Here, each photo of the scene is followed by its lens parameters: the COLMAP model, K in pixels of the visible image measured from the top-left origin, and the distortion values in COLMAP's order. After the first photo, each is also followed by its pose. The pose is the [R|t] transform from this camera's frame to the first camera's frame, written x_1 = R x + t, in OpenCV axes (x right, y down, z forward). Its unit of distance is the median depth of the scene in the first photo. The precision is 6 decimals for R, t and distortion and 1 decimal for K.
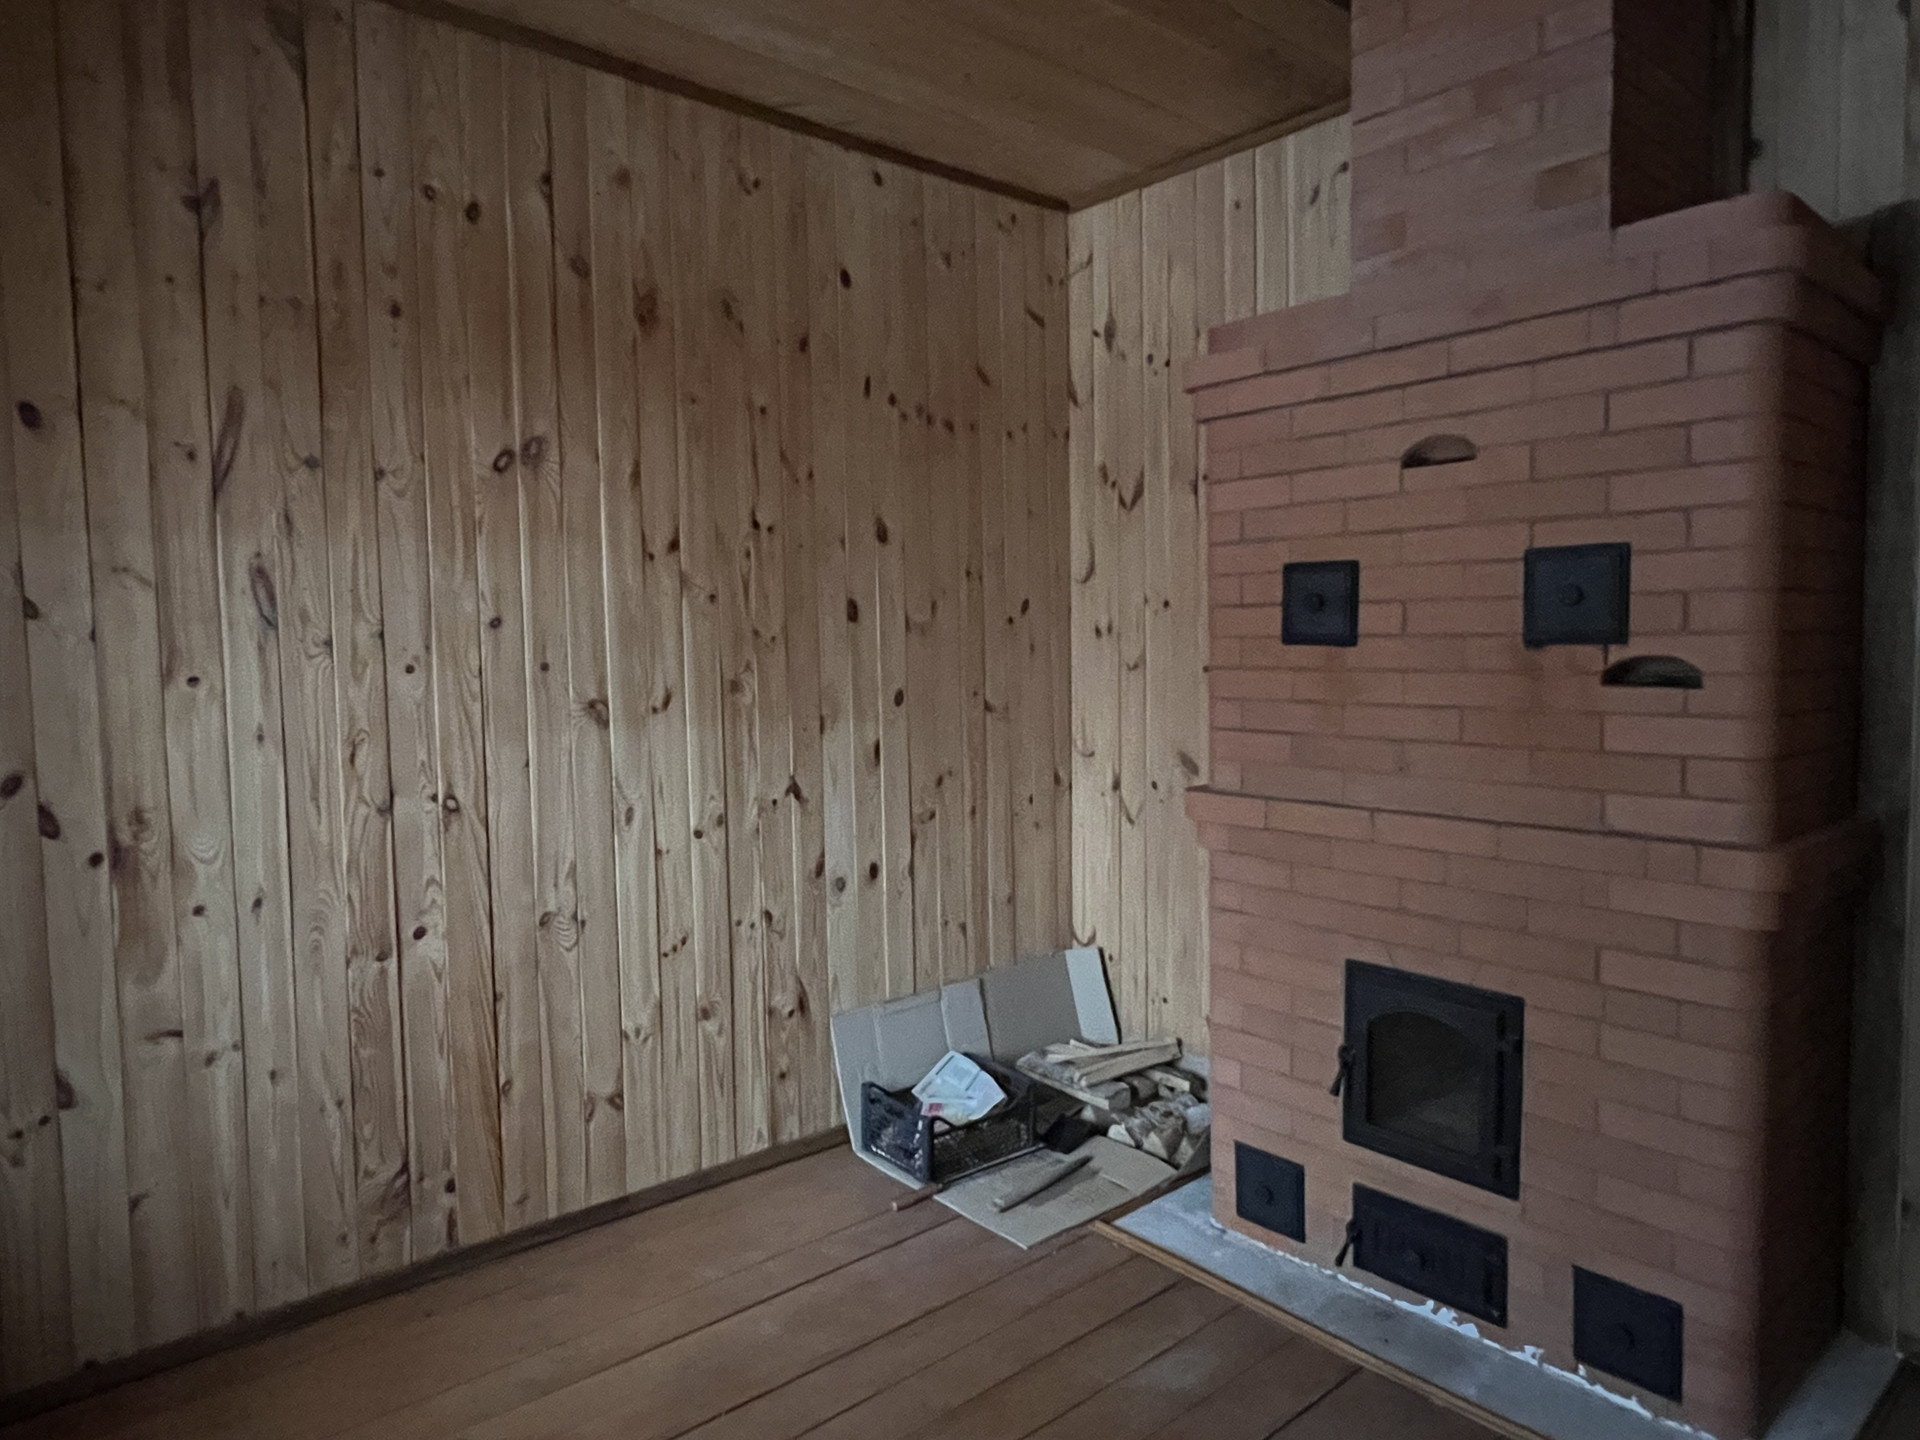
lens RADIAL K [[1139.9, 0, 960.0], [0, 1139.9, 720.0], [0, 0, 1]] dist [0.003317, -0.000618]
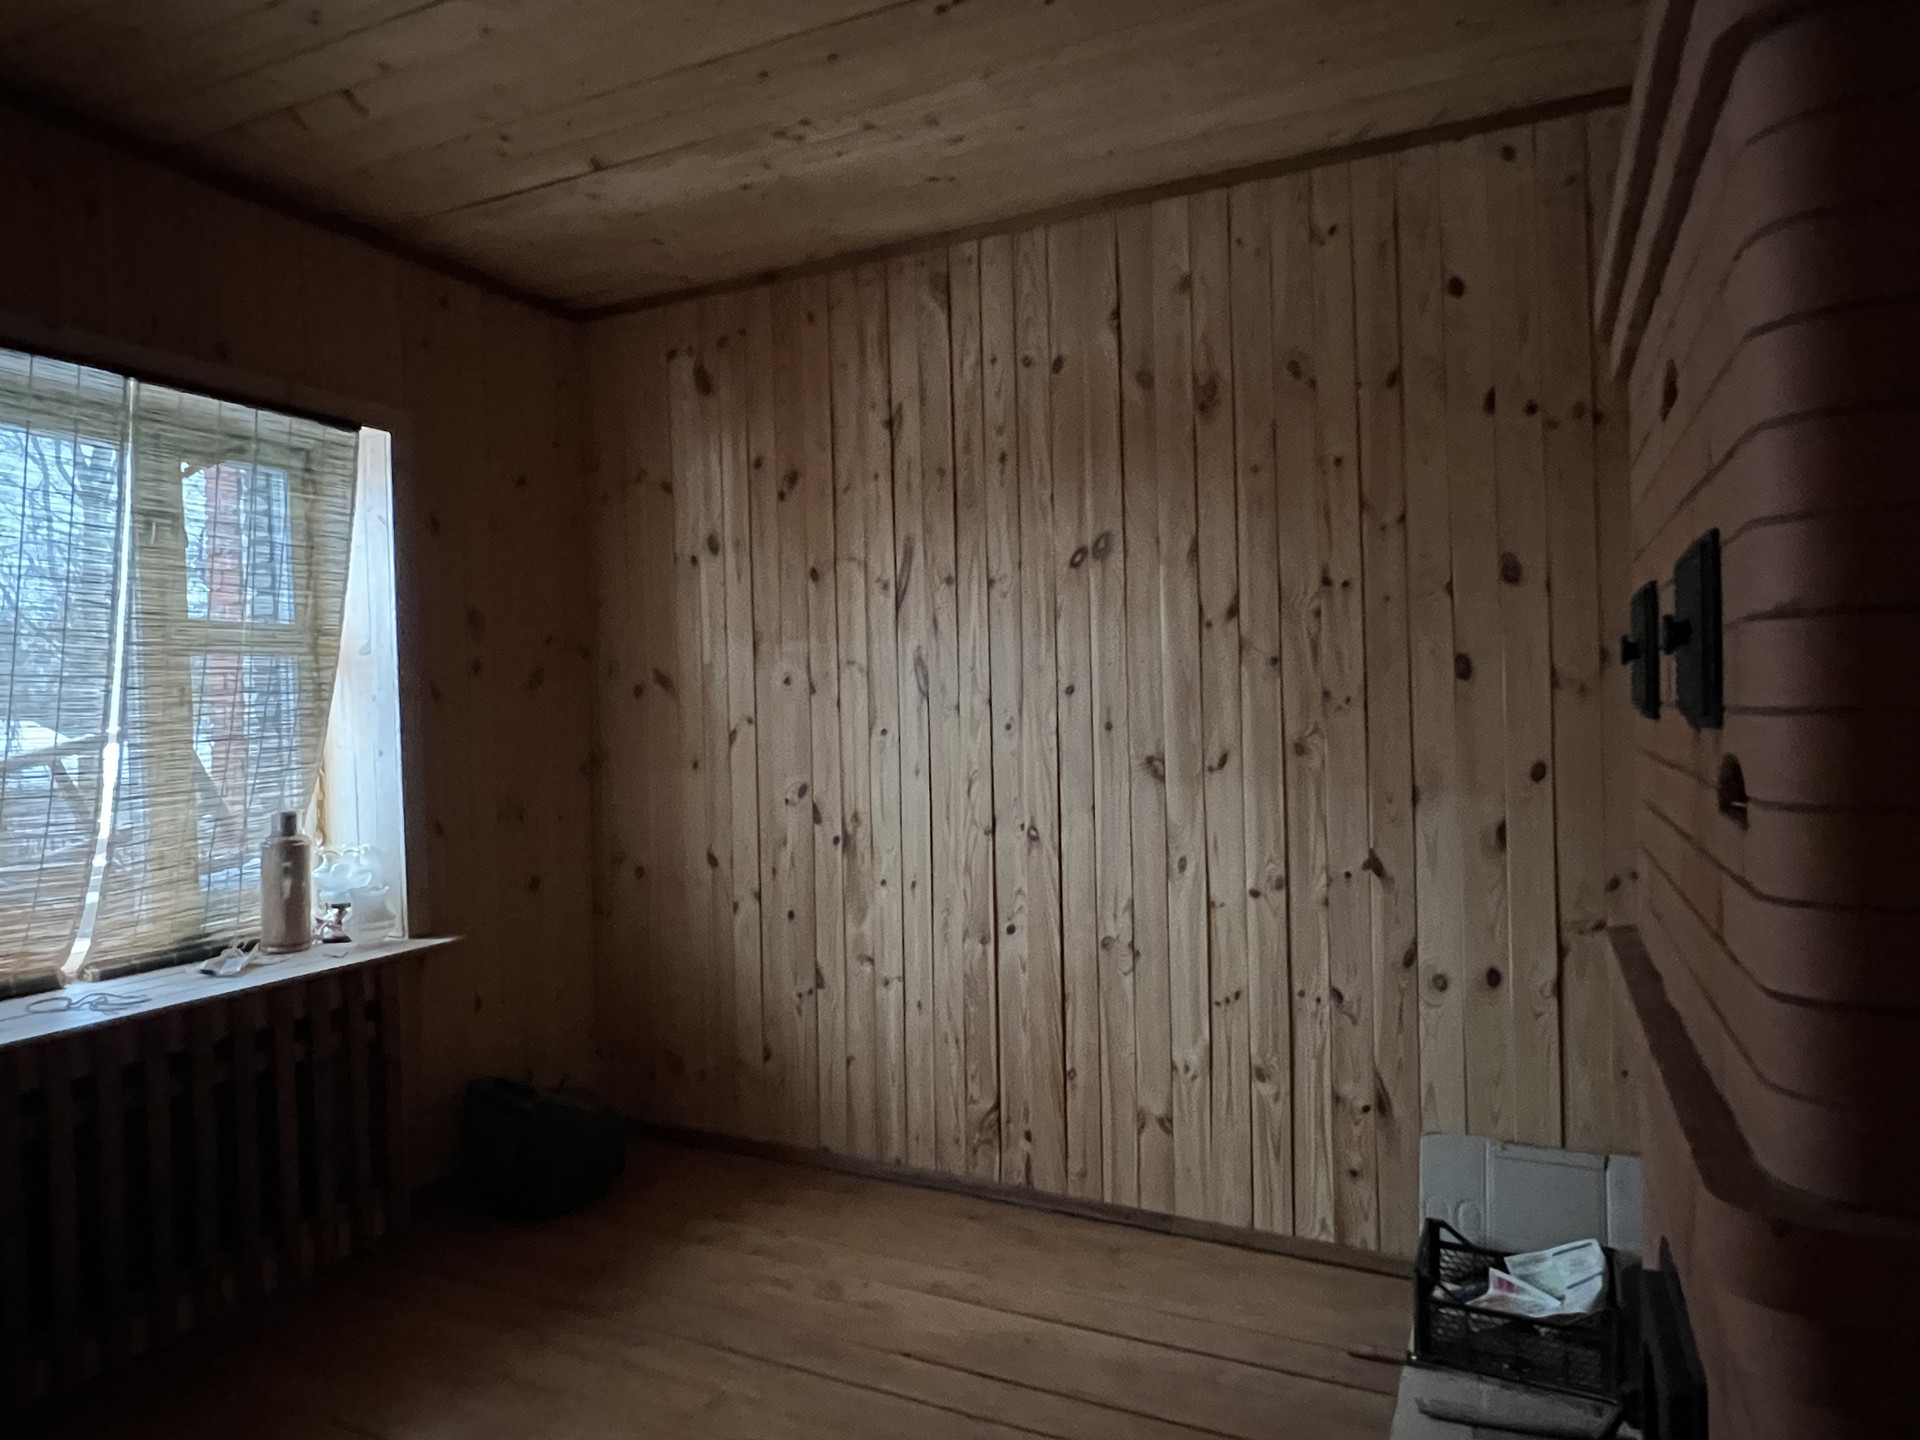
lens RADIAL K [[1179.4, 0, 960.0], [0, 1179.4, 720.0], [0, 0, 1]] dist [-0.003489, -0.001997]
pose [[0.426793, 0.020173, -0.904124, 0.646656], [-0.047229, 0.998884, -0.000007, -0.044681], [0.903115, 0.042704, 0.427270, 0.332858]]
